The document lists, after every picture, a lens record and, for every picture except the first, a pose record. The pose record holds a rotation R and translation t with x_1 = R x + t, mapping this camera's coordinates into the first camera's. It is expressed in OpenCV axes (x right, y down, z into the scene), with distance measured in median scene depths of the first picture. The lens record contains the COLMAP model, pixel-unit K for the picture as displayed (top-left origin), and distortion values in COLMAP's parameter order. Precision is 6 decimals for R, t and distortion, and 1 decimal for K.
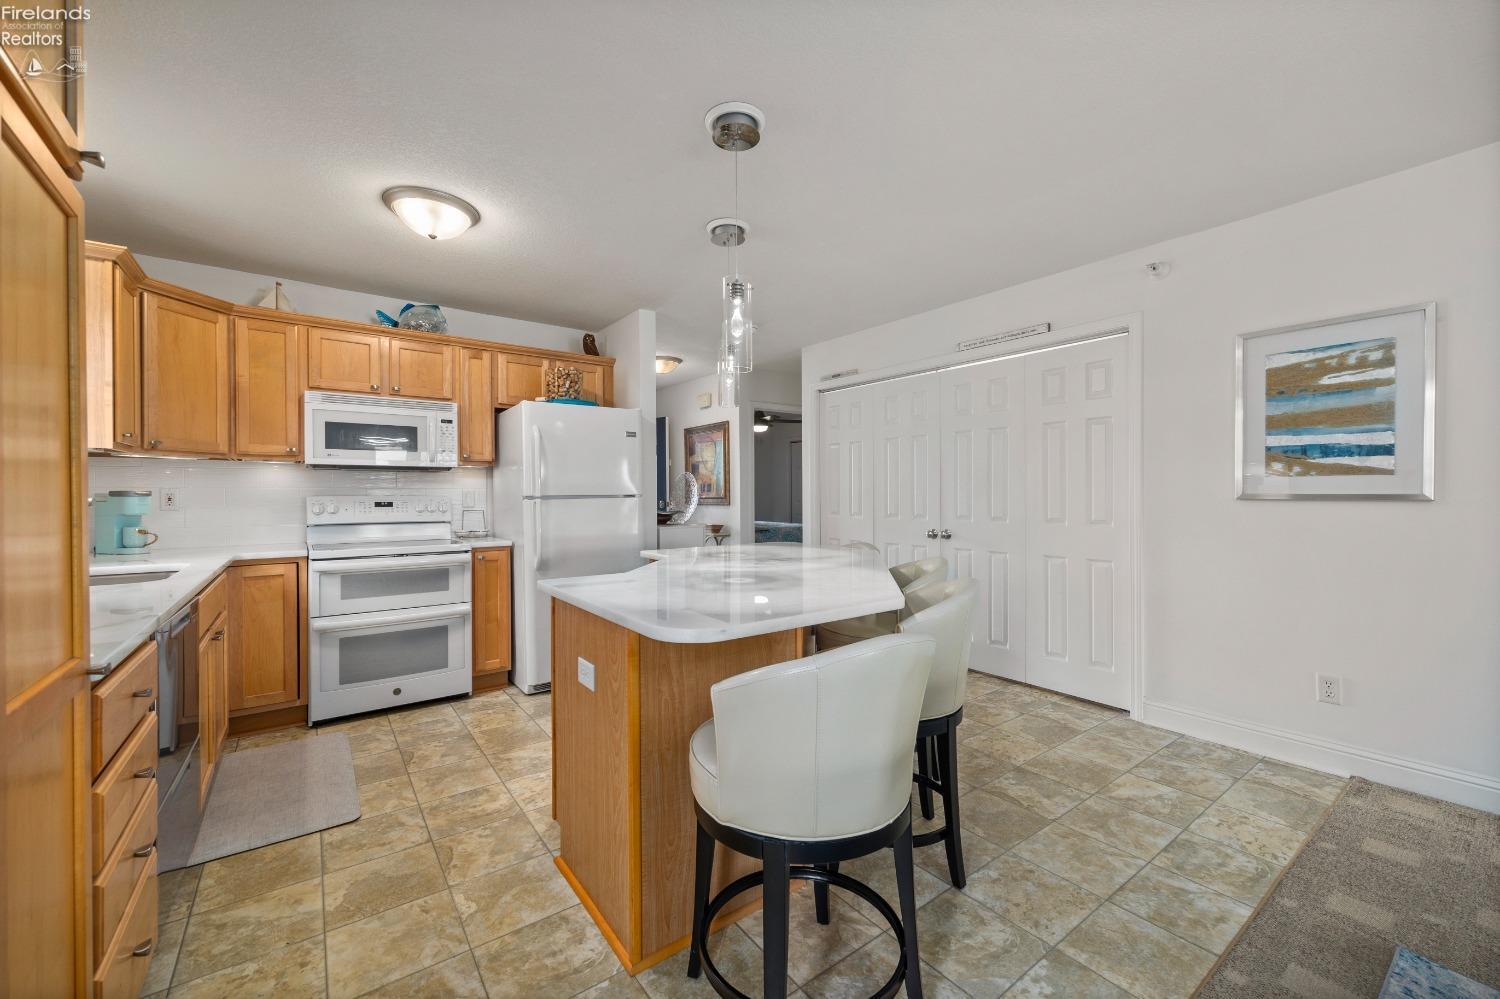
lens RADIAL K [[598.6, 0, 752.2], [0, 598.6, 499.1], [0, 0, 1]] dist [0.002006, -0.000228]
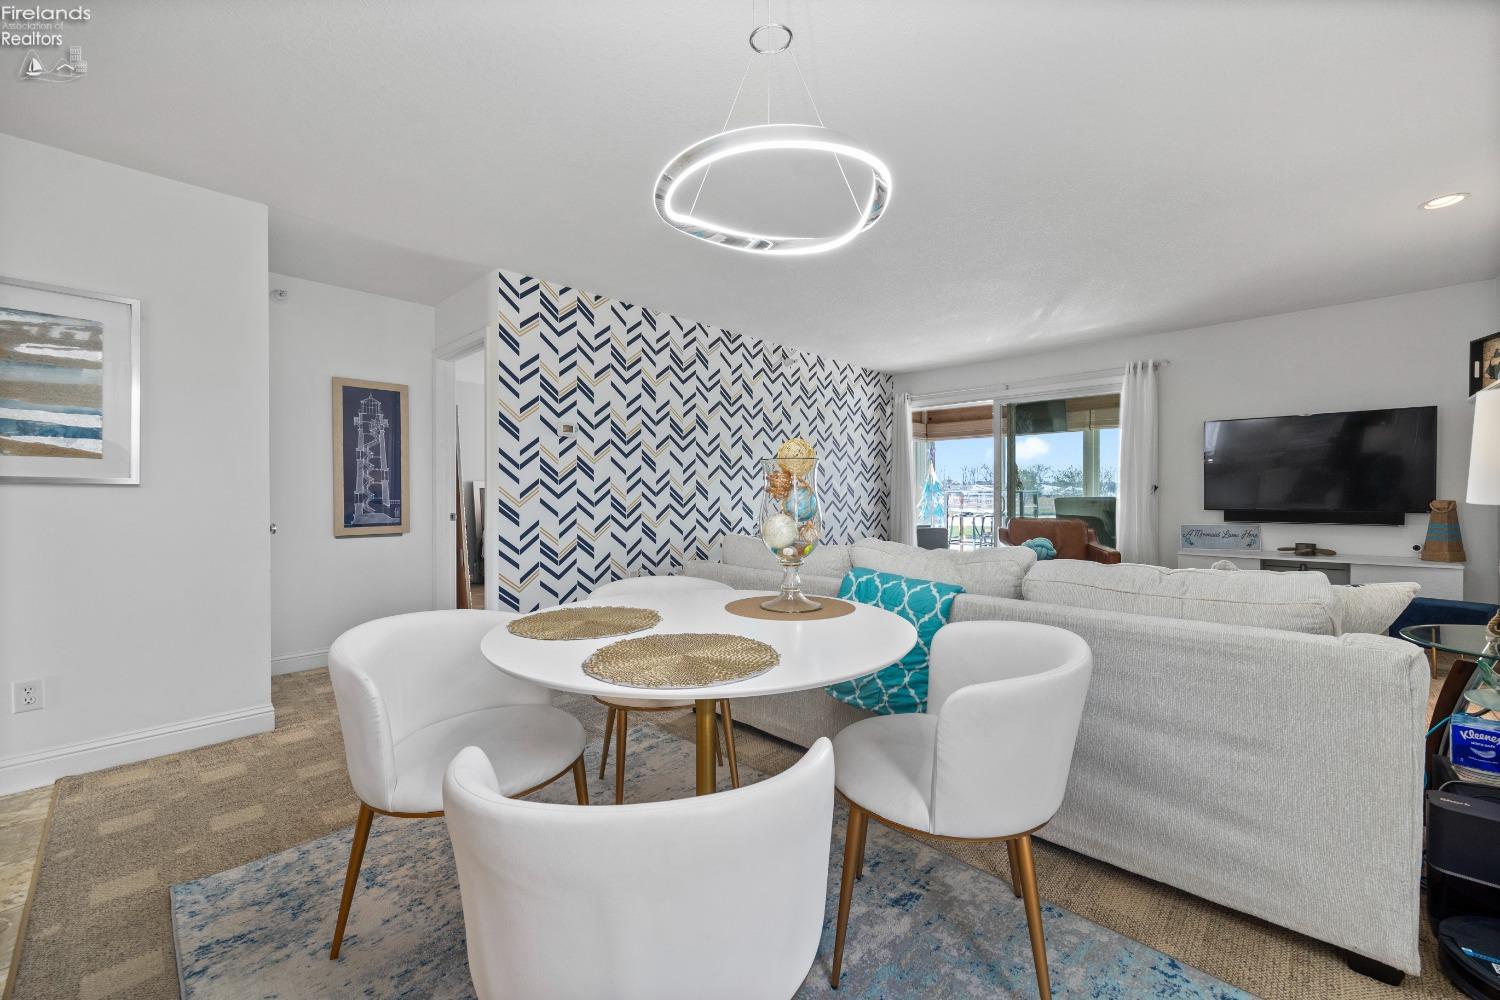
lens RADIAL K [[593.6, 0, 752.7], [0, 593.6, 496.2], [0, 0, 1]] dist [0.002718, 0.000154]
pose [[-0.174023, 0.005531, 0.984726, -0.076732], [0.010672, 0.999936, -0.003730, 0.027174], [-0.984684, 0.009860, -0.174071, 0.070326]]
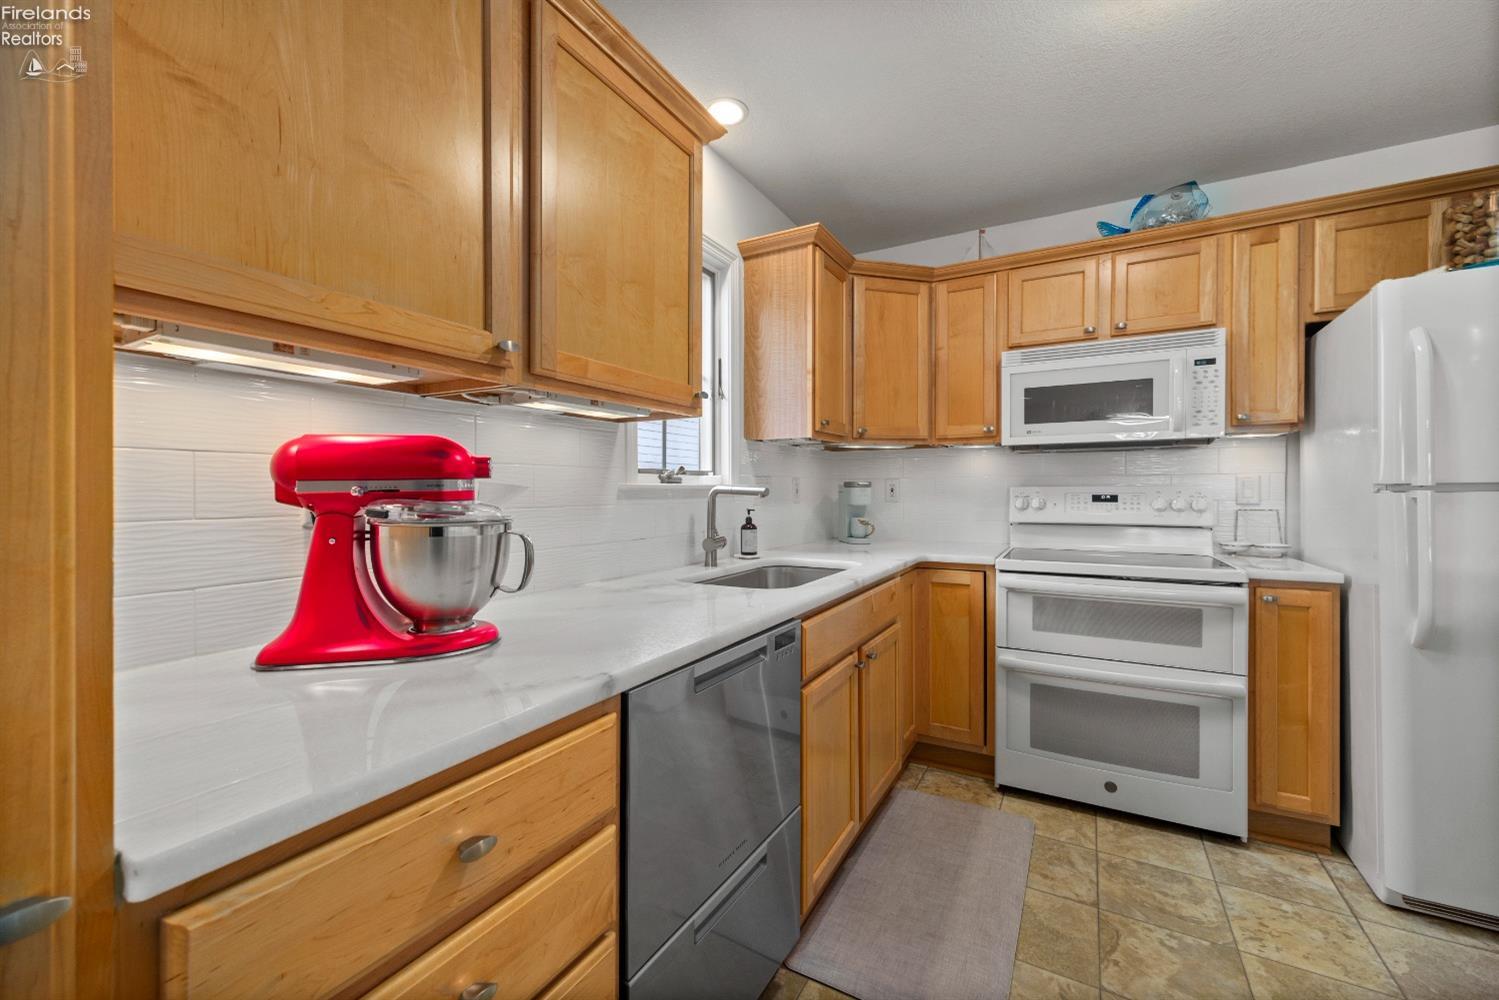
lens RADIAL K [[599.8, 0, 751.4], [0, 599.8, 495.9], [0, 0, 1]] dist [0.003278, 0.000420]
pose [[0.409290, 0.011511, -0.912332, -0.160504], [-0.003231, 0.999932, 0.011166, -0.000267], [0.912399, -0.001622, 0.409299, 0.376522]]
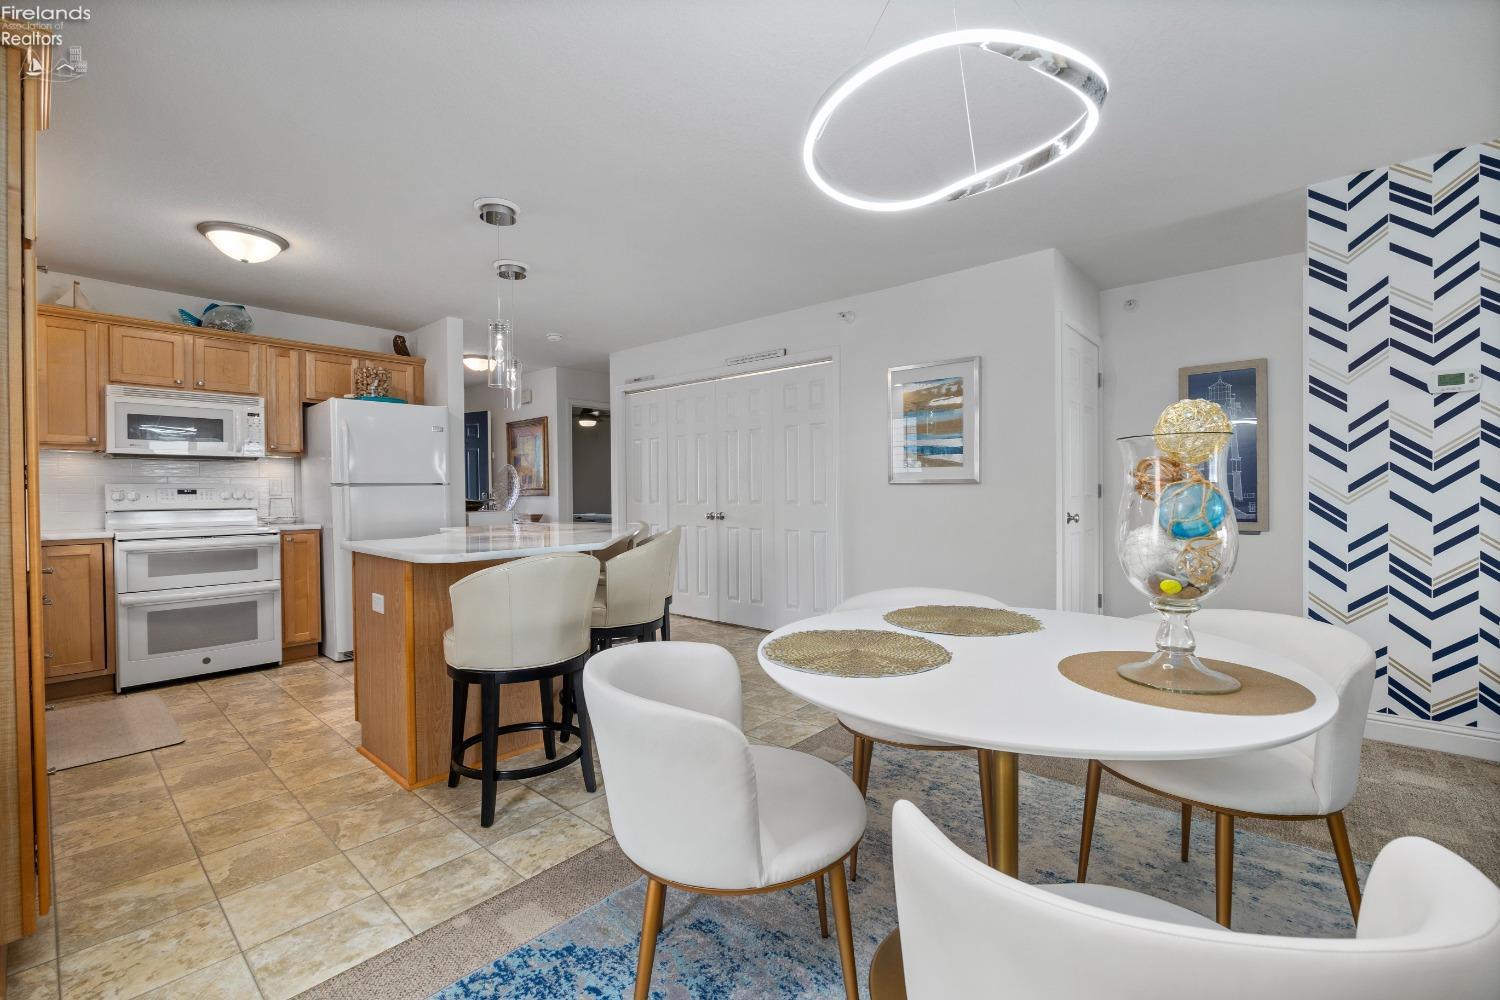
lens RADIAL K [[633.0, 0, 752.7], [0, 633.0, 498.1], [0, 0, 1]] dist [-0.012985, 0.000059]
pose [[0.976701, -0.005654, 0.214528, 0.141822], [0.005012, 0.999981, 0.003539, 0.023632], [-0.214544, -0.002381, 0.976711, -0.337143]]
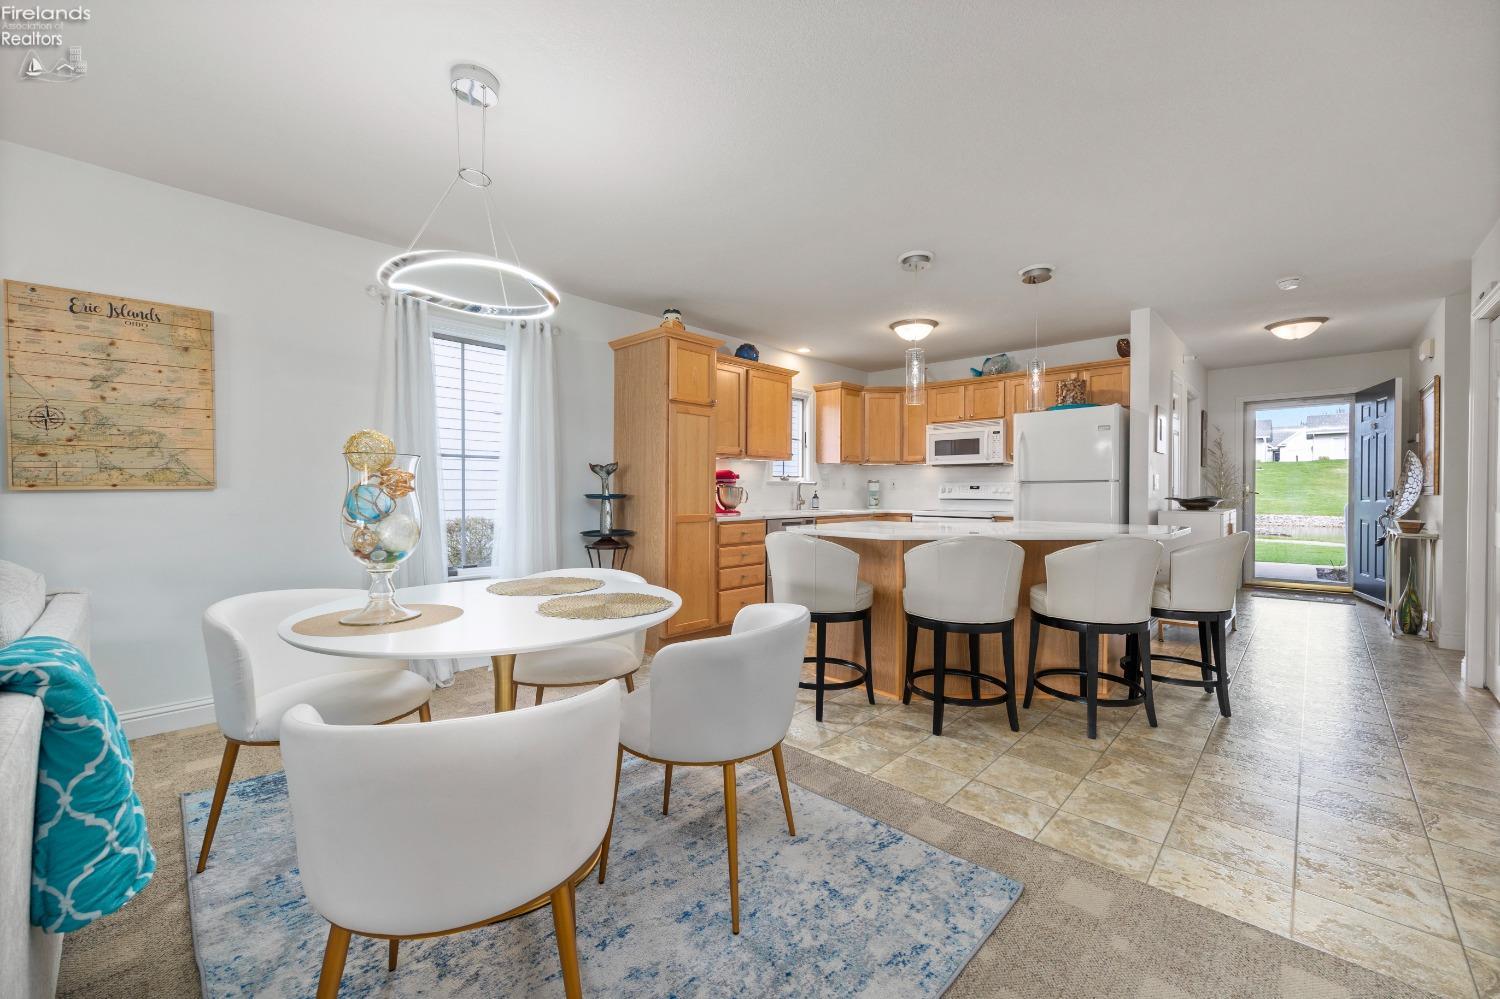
lens RADIAL K [[596.1, 0, 753.2], [0, 596.1, 497.3], [0, 0, 1]] dist [0.001871, 0.000091]
pose [[0.177773, 0.017052, -0.983924, 0.961606], [-0.008868, 0.999837, 0.015725, 0.016593], [0.984032, 0.005930, 0.177895, 0.149969]]
